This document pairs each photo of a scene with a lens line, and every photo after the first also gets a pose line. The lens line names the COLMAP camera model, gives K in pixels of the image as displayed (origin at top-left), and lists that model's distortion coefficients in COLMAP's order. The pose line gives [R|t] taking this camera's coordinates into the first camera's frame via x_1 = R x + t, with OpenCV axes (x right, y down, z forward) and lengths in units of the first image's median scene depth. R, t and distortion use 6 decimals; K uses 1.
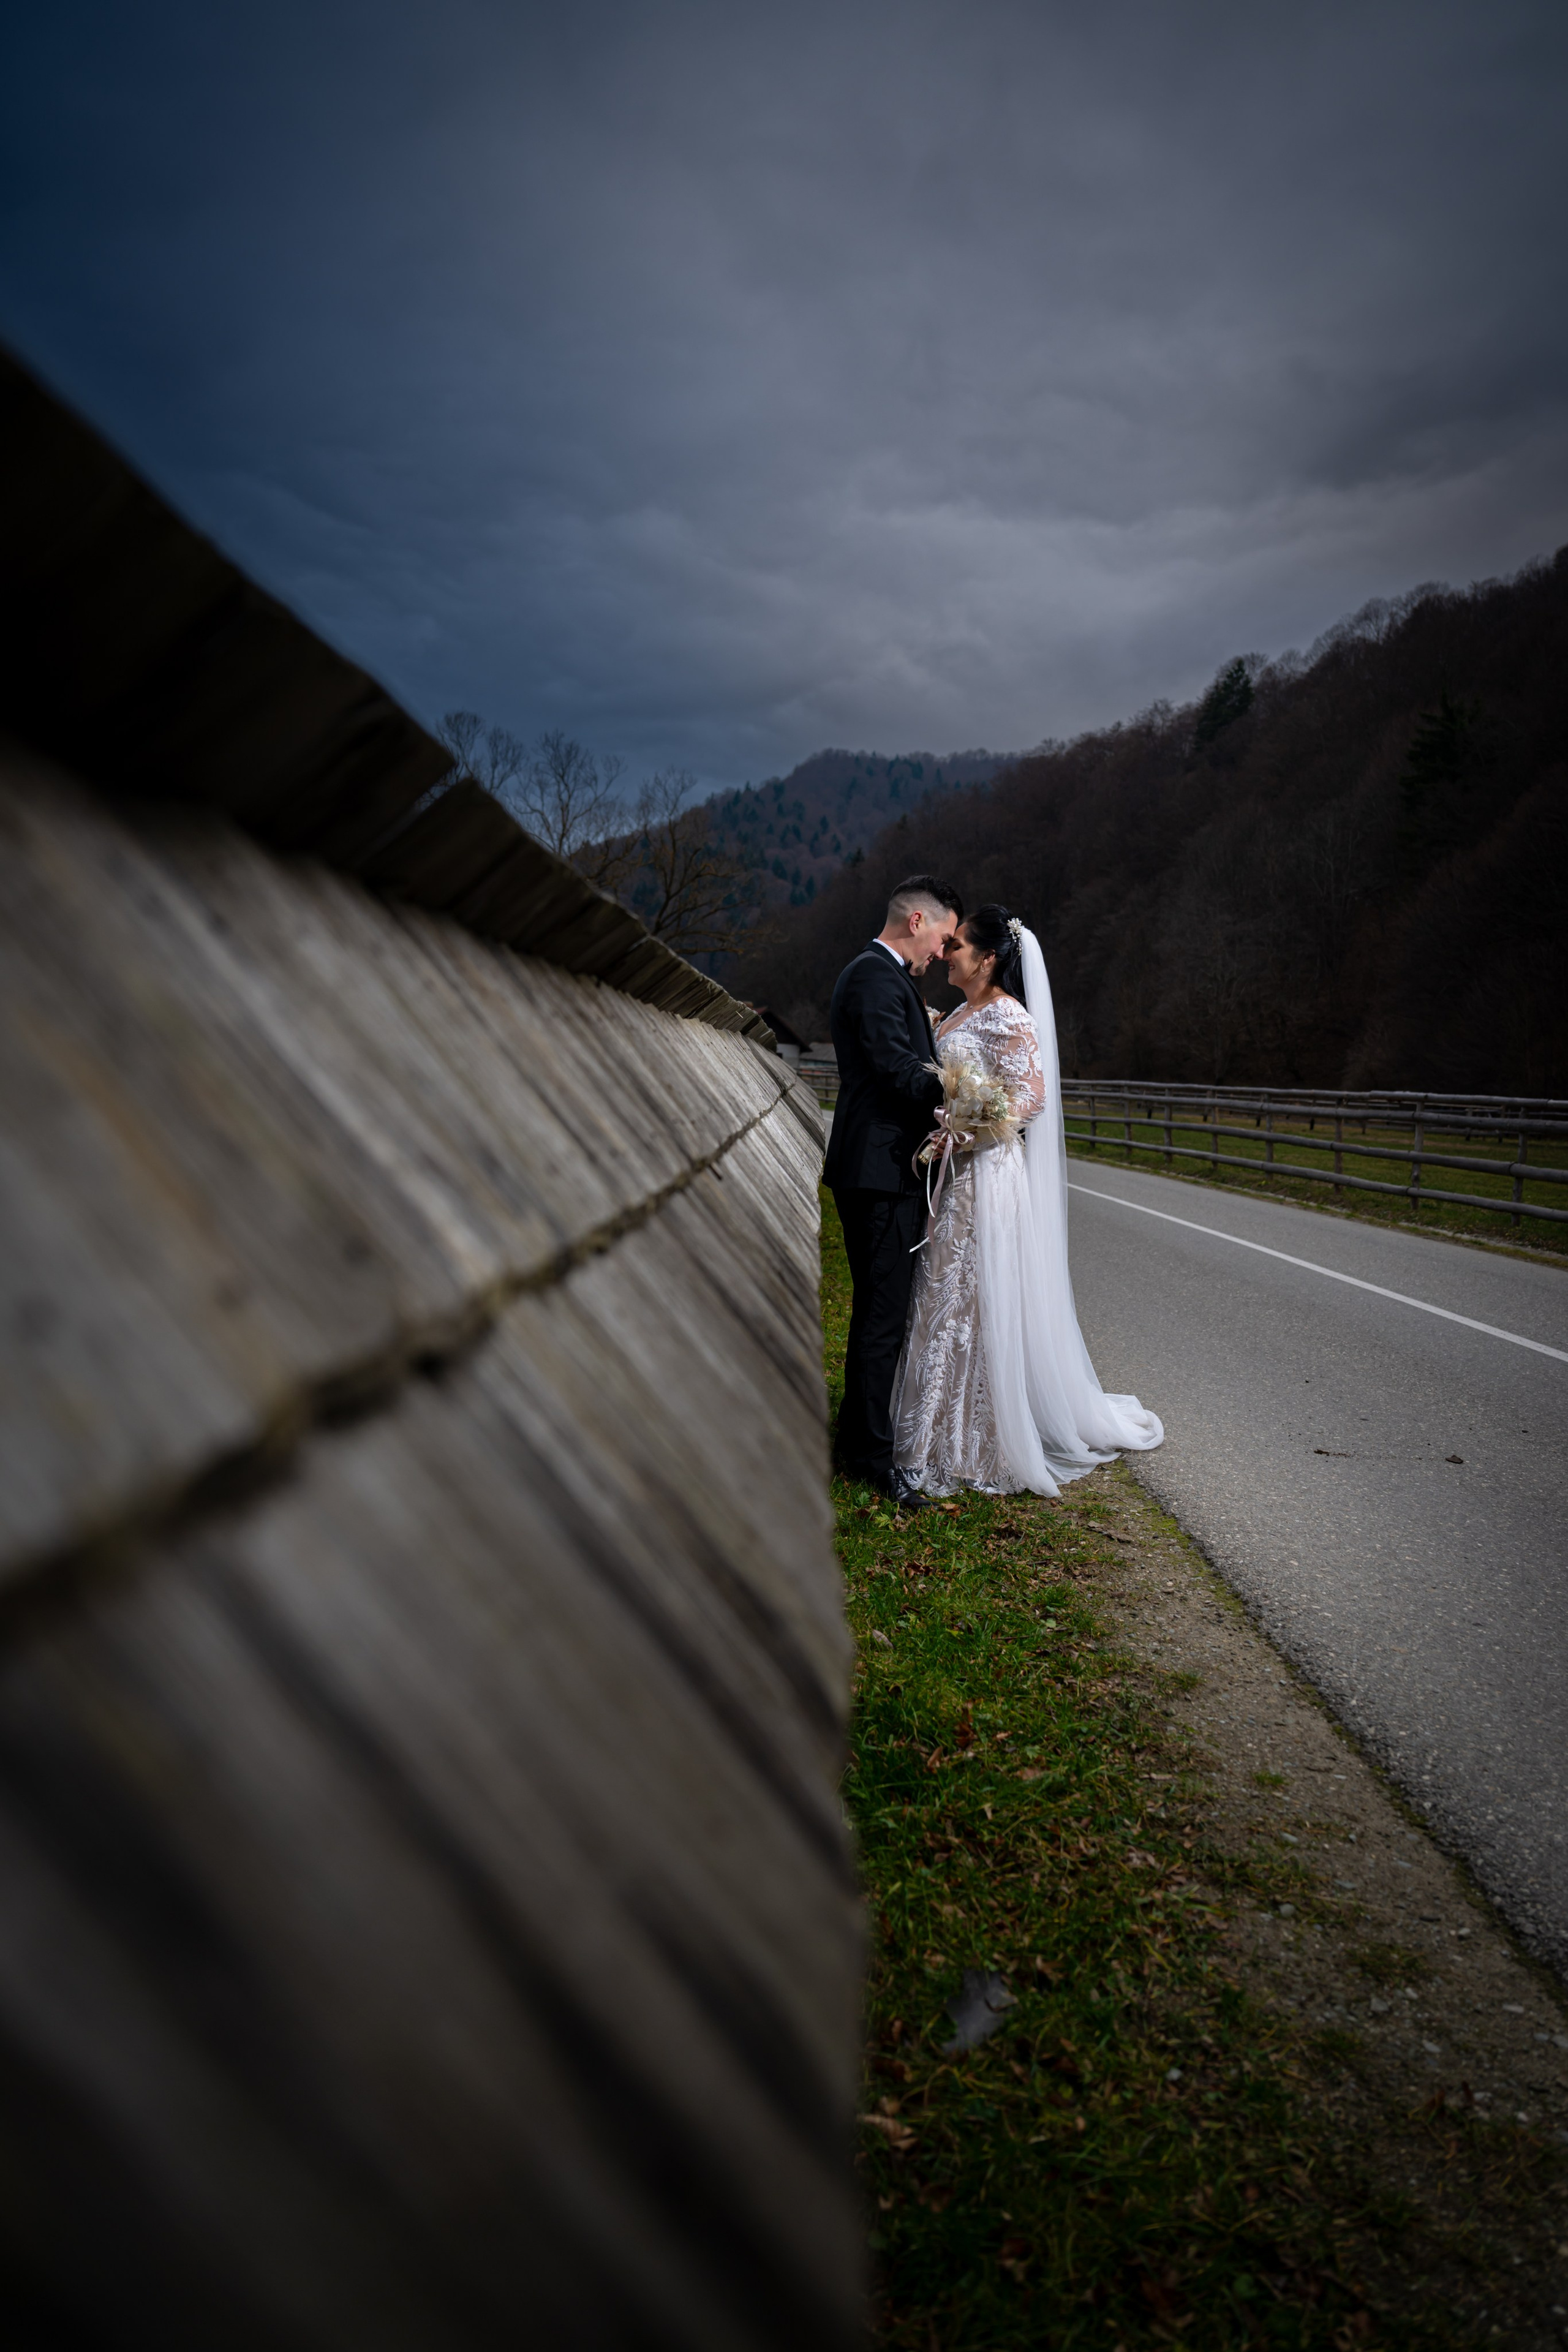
lens RADIAL K [[1615.5, 0, 798.5], [0, 1615.5, 1174.4], [0, 0, 1]] dist [0.004828, -0.002803]
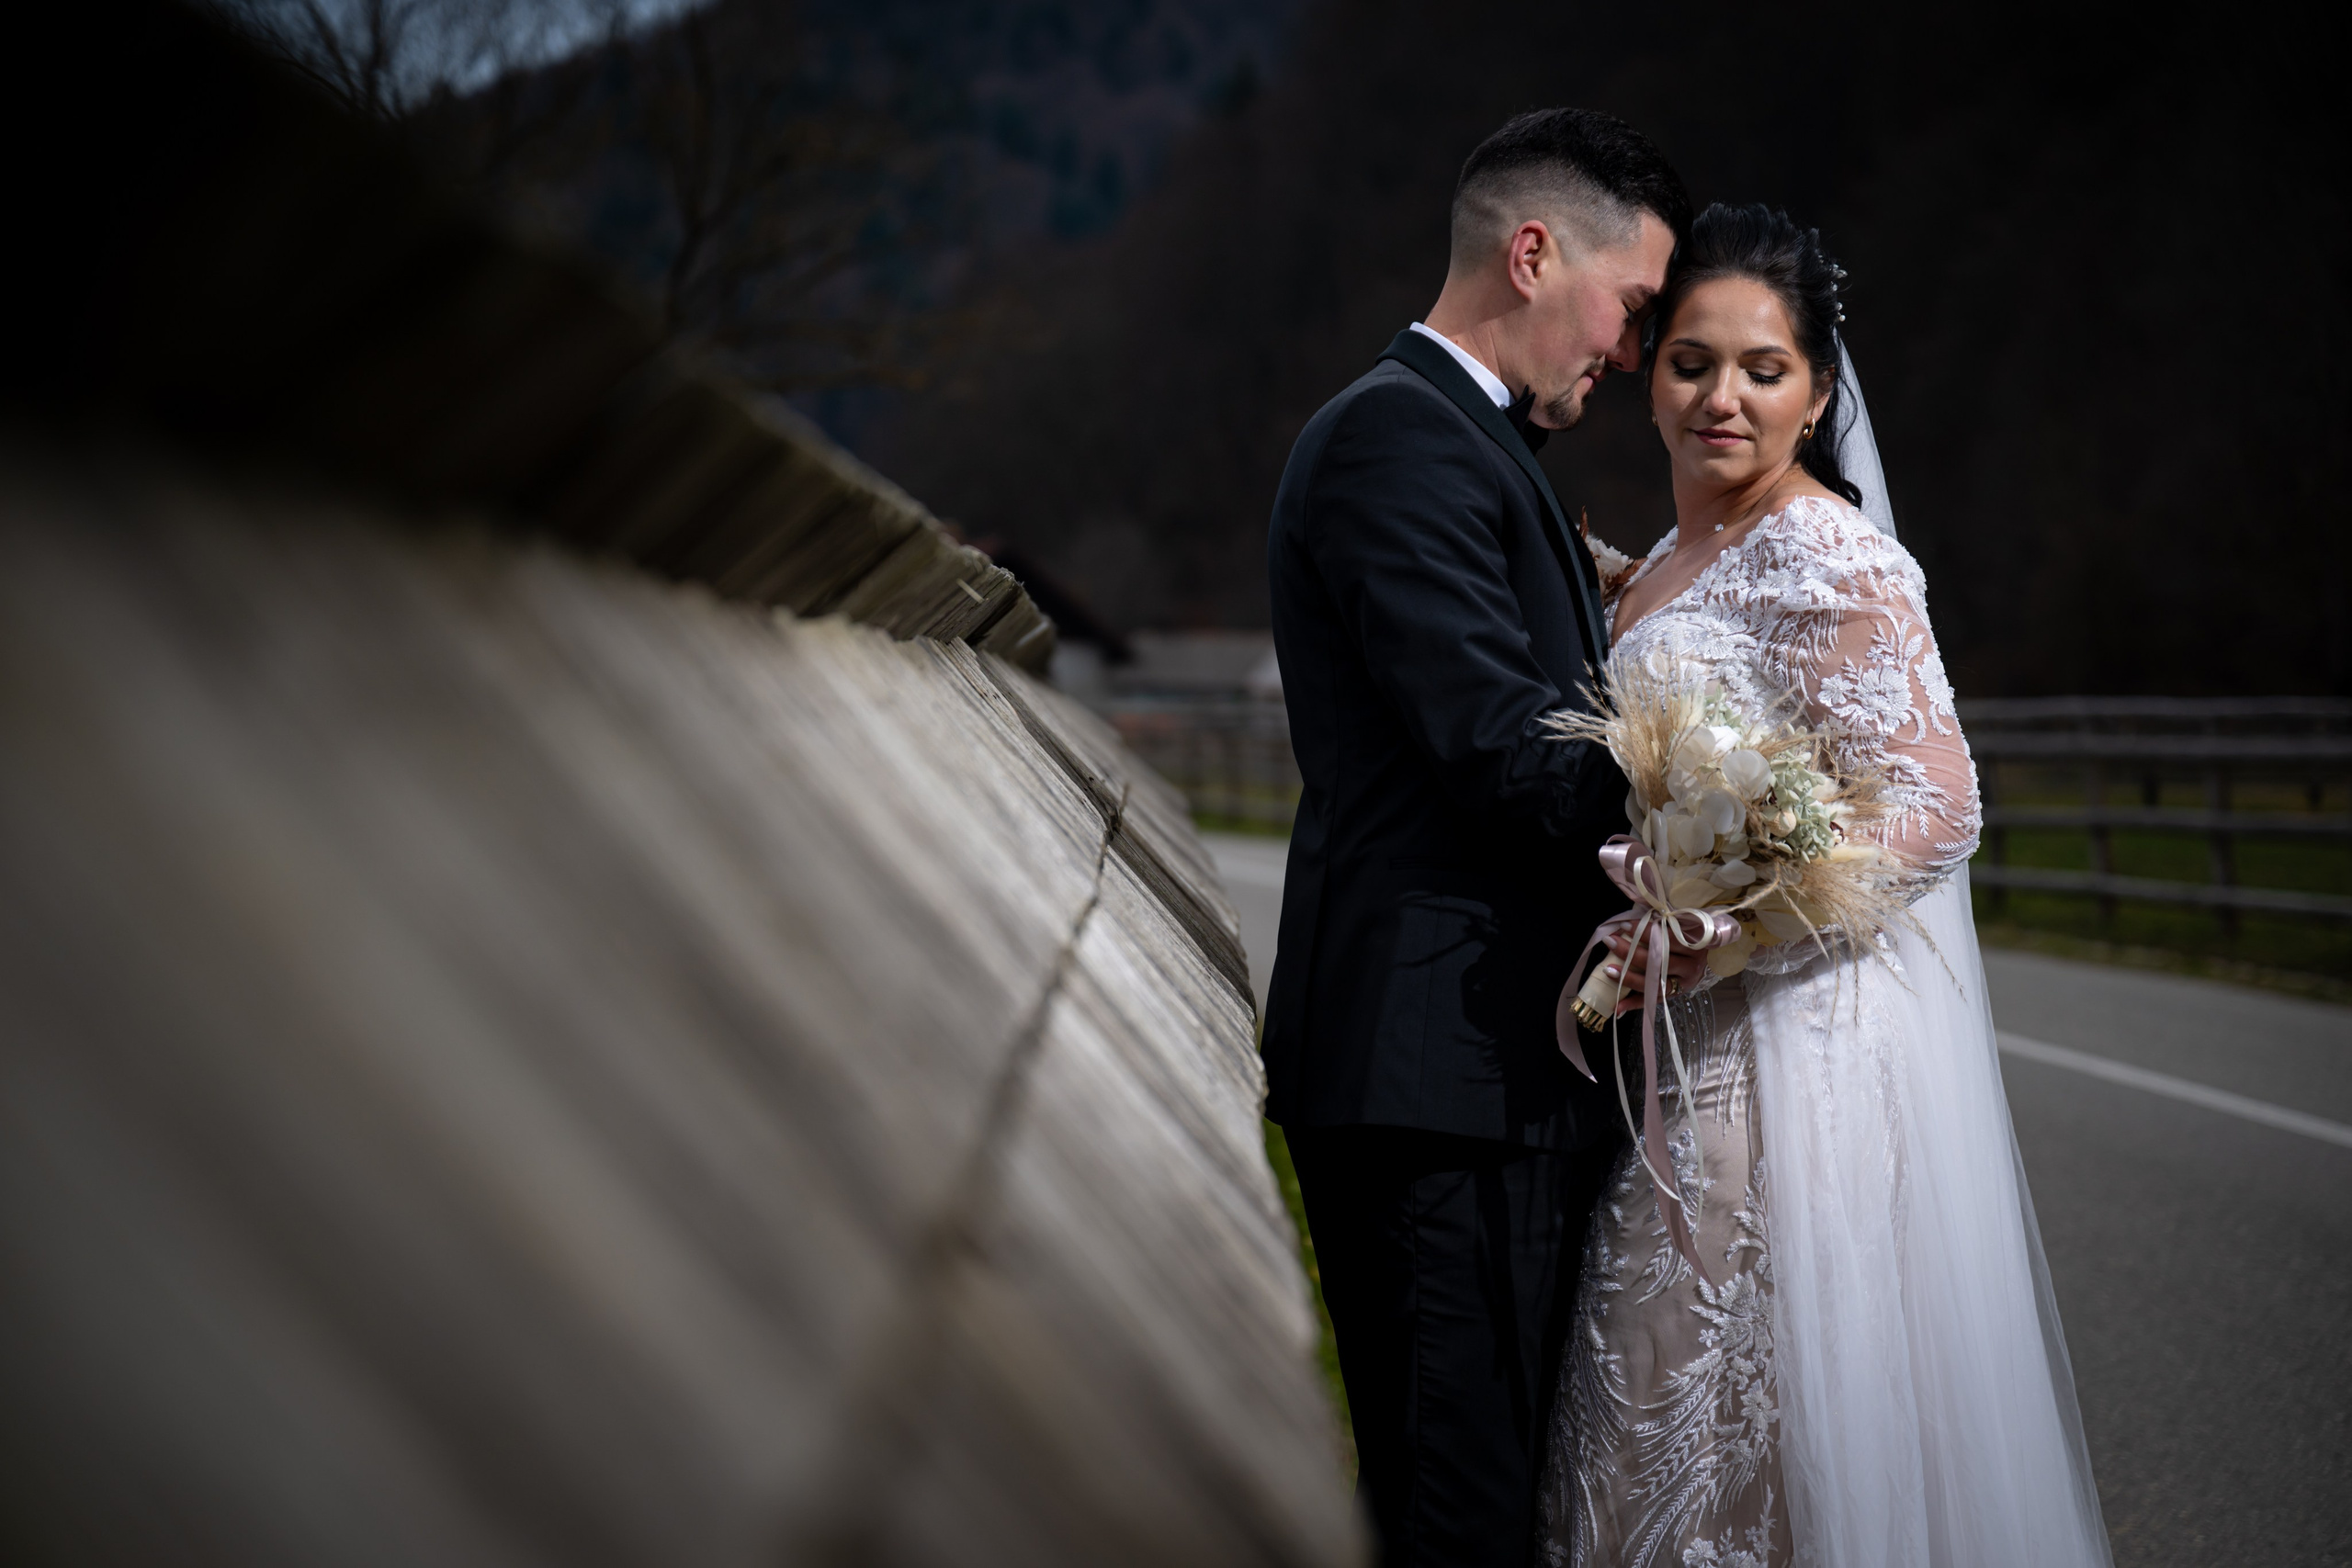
lens RADIAL K [[4698.5, 0, 1176.0], [0, 4698.5, 784.0], [0, 0, 1]] dist [0.192607, -0.026273]
pose [[0.998553, -0.051269, 0.016222, -0.012668], [0.051999, 0.997477, -0.048328, -0.015526], [-0.013703, 0.049101, 0.998700, 0.098627]]
